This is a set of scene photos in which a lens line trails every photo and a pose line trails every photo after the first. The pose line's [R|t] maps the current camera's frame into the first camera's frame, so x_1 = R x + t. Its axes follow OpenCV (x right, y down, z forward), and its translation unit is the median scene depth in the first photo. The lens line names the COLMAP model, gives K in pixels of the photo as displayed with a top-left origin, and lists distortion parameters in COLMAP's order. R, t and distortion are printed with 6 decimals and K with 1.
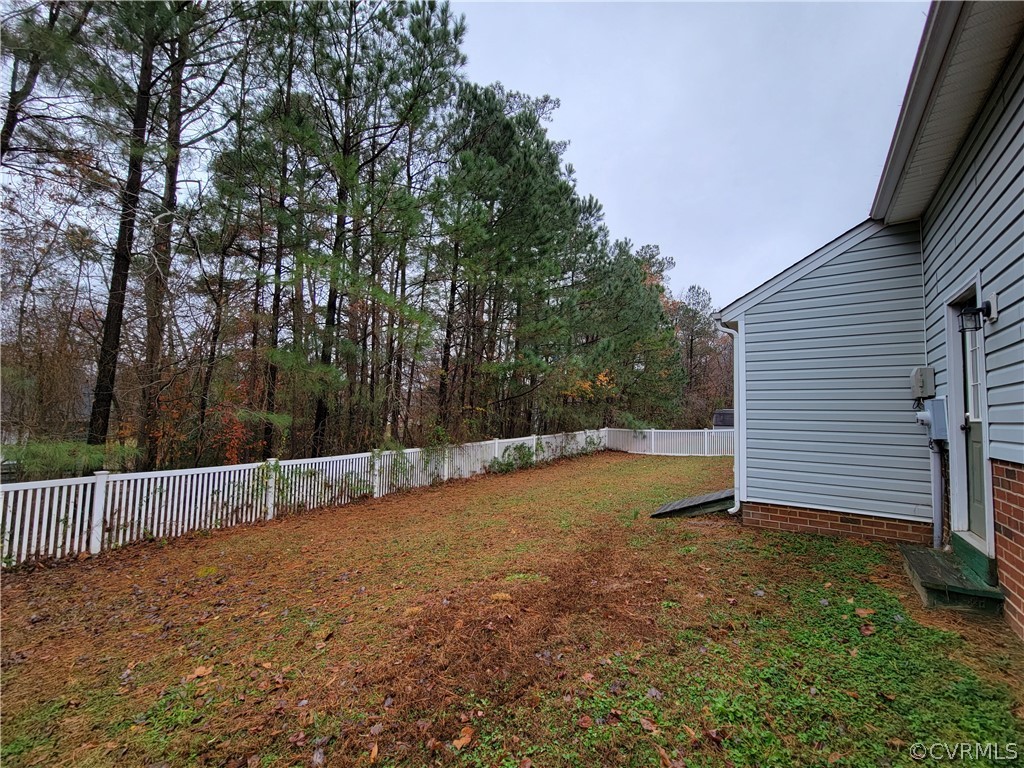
lens RADIAL K [[421.7, 0, 512.0], [0, 421.7, 384.0], [0, 0, 1]] dist [-0.000506, 0.000072]
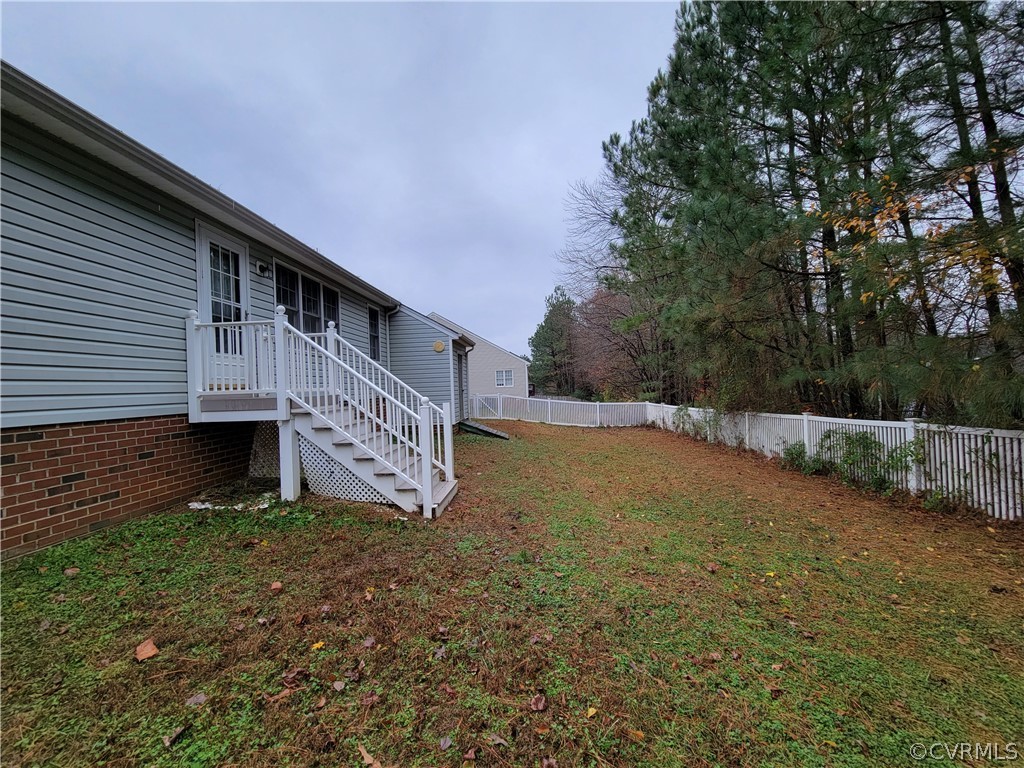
lens RADIAL K [[421.7, 0, 512.0], [0, 421.7, 384.0], [0, 0, 1]] dist [-0.000506, 0.000072]
pose [[-0.850327, 0.000244, -0.526255, 0.596276], [0.050669, 0.995392, -0.081409, 0.109627], [0.523810, -0.095889, -0.846421, 1.220366]]
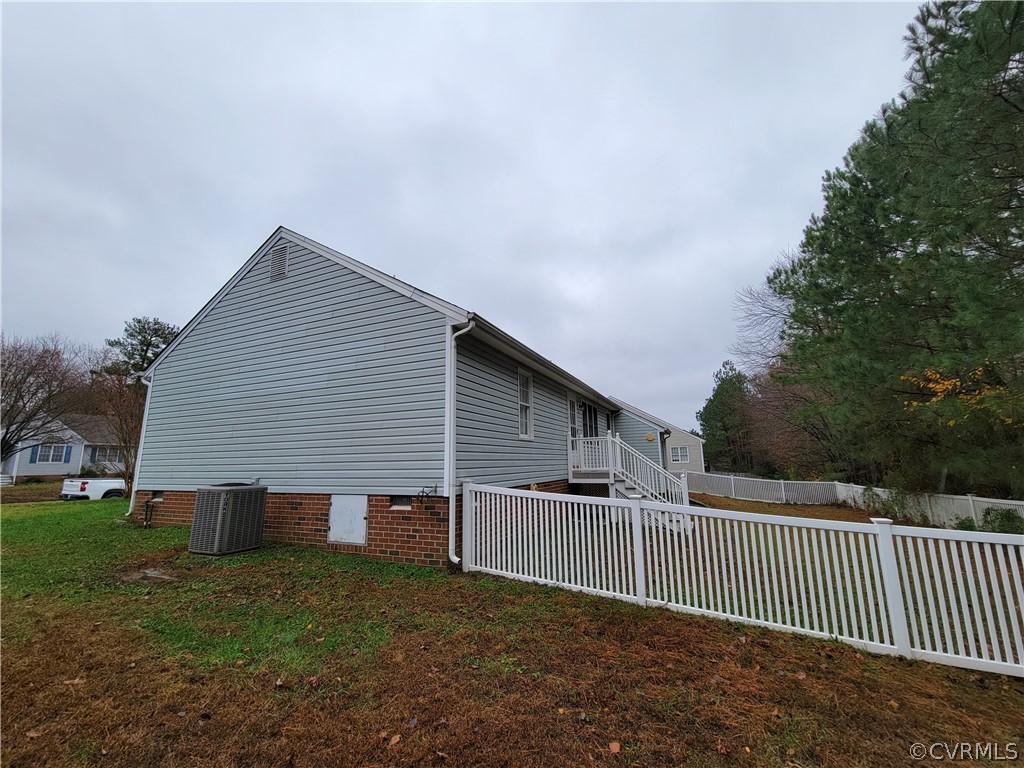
lens RADIAL K [[421.7, 0, 512.0], [0, 421.7, 384.0], [0, 0, 1]] dist [-0.000506, 0.000072]
pose [[-0.981350, -0.044789, -0.186938, 0.878032], [0.005083, 0.966091, -0.258152, 0.122465], [0.192162, -0.254287, -0.947846, 1.526890]]
